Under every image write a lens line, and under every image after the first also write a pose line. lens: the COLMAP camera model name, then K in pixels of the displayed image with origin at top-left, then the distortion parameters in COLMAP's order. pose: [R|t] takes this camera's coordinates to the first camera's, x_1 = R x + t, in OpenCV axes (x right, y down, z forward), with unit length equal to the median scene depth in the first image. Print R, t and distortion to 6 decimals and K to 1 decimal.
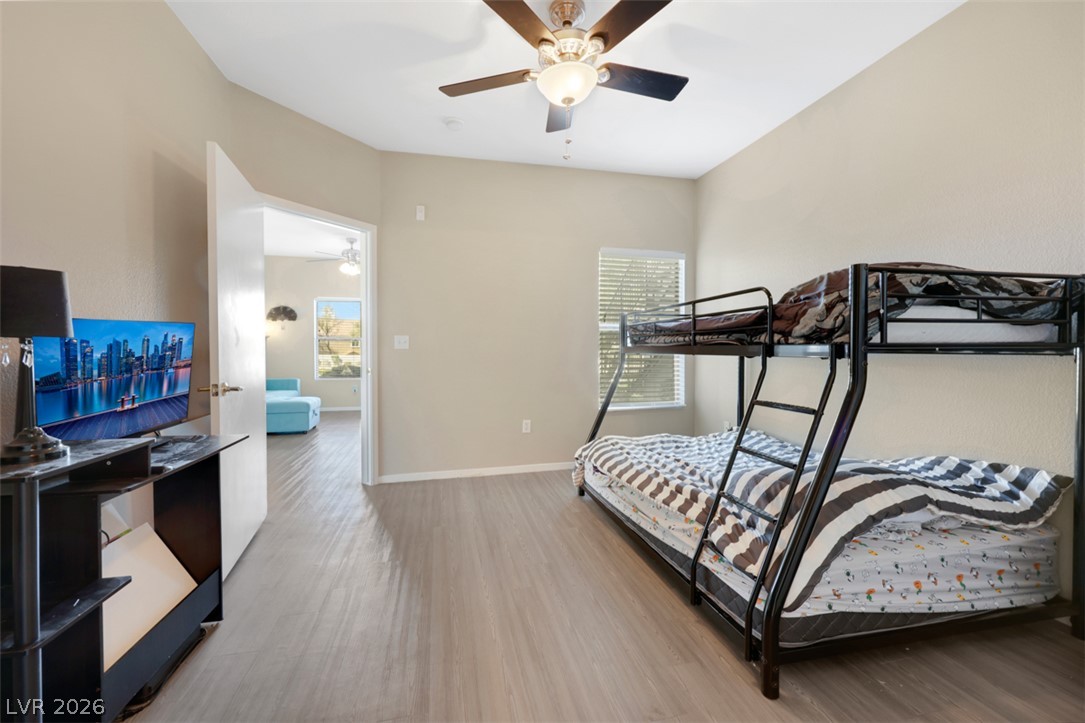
lens RADIAL K [[443.0, 0, 541.3], [0, 443.0, 357.5], [0, 0, 1]] dist [0.000366, 0.000111]
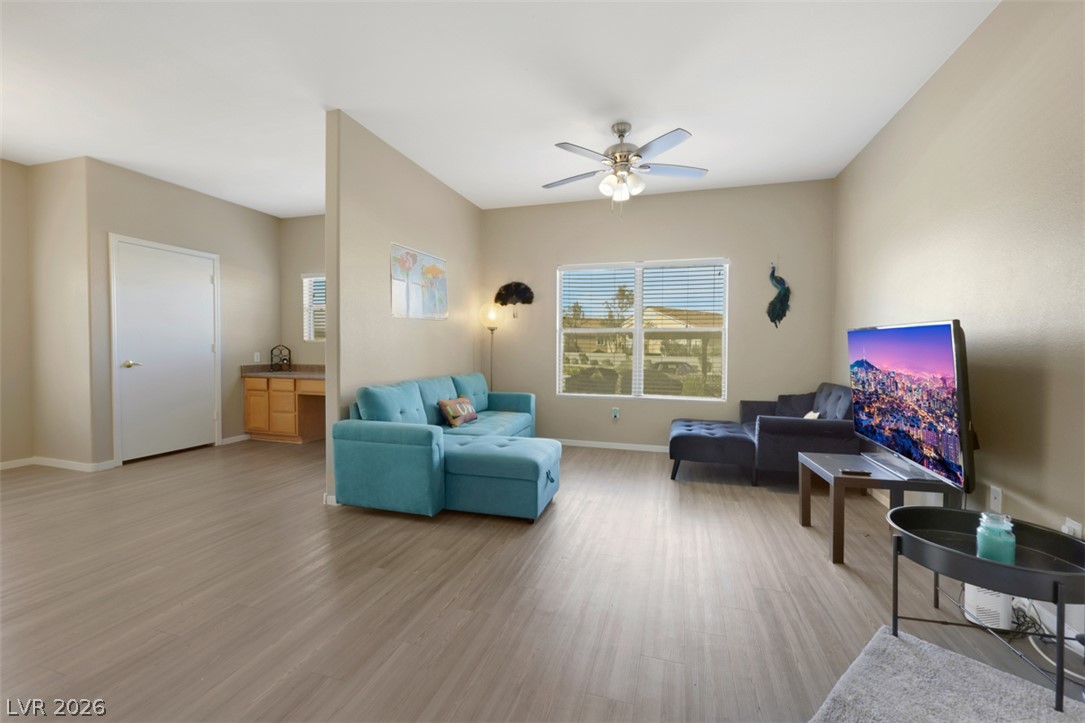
lens RADIAL K [[443.0, 0, 541.3], [0, 443.0, 357.5], [0, 0, 1]] dist [0.000366, 0.000111]
pose [[0.864669, 0.013371, -0.502164, -0.213434], [-0.011491, 0.999911, 0.006839, -0.007920], [0.502210, -0.000143, 0.864746, 0.443541]]
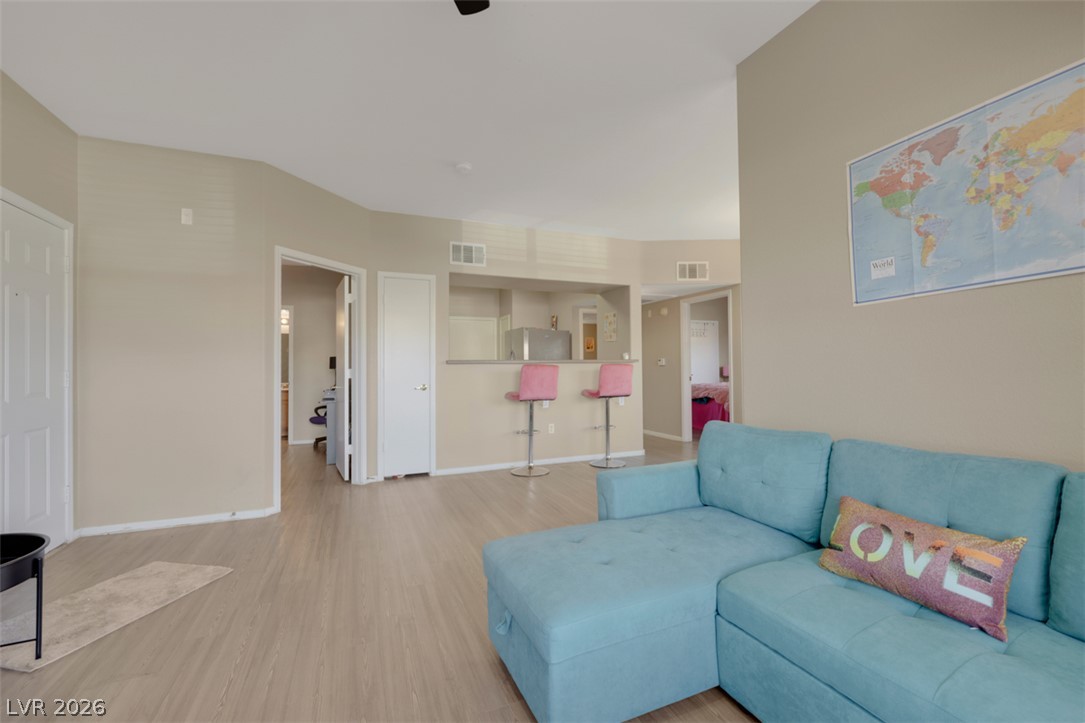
lens RADIAL K [[453.7, 0, 534.9], [0, 453.7, 359.7], [0, 0, 1]] dist [0.000243, 0.000107]
pose [[-0.987184, 0.005965, -0.159474, -0.378626], [0.006365, 0.999978, -0.001994, -0.018618], [0.159459, -0.002983, -0.987200, 0.982939]]
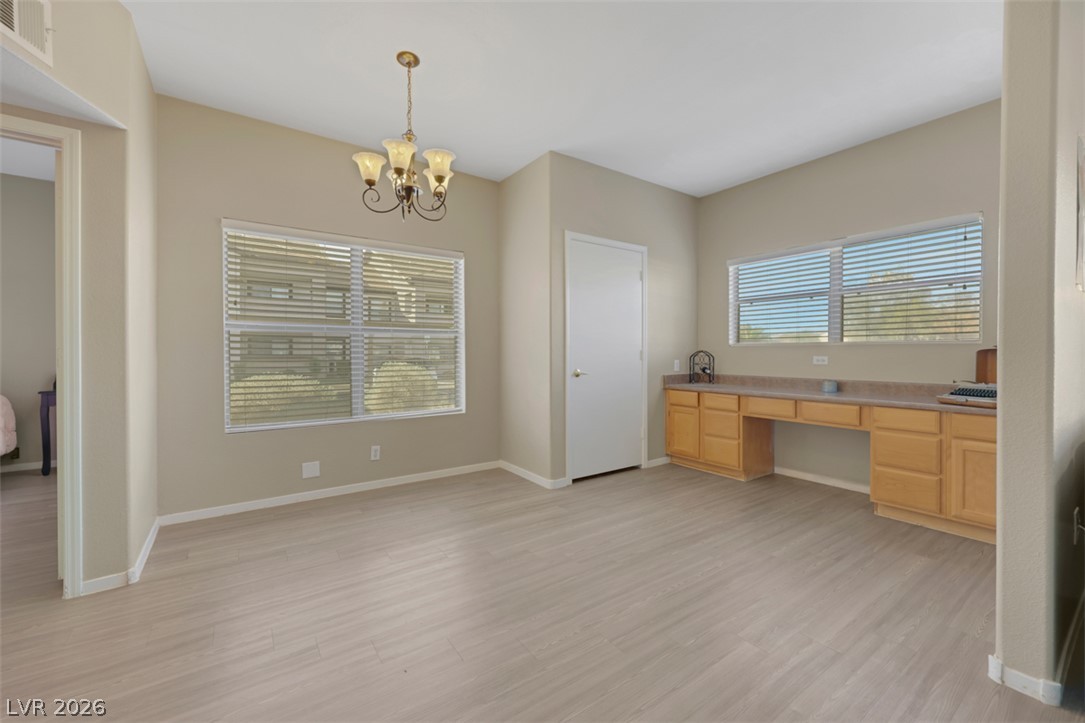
lens RADIAL K [[434.2, 0, 541.9], [0, 434.2, 358.1], [0, 0, 1]] dist [0.000165, 0.000107]
pose [[0.381118, 0.008251, -0.924490, -0.487495], [-0.012935, 0.999910, 0.003591, -0.008149], [0.924436, 0.010590, 0.381190, 0.438270]]
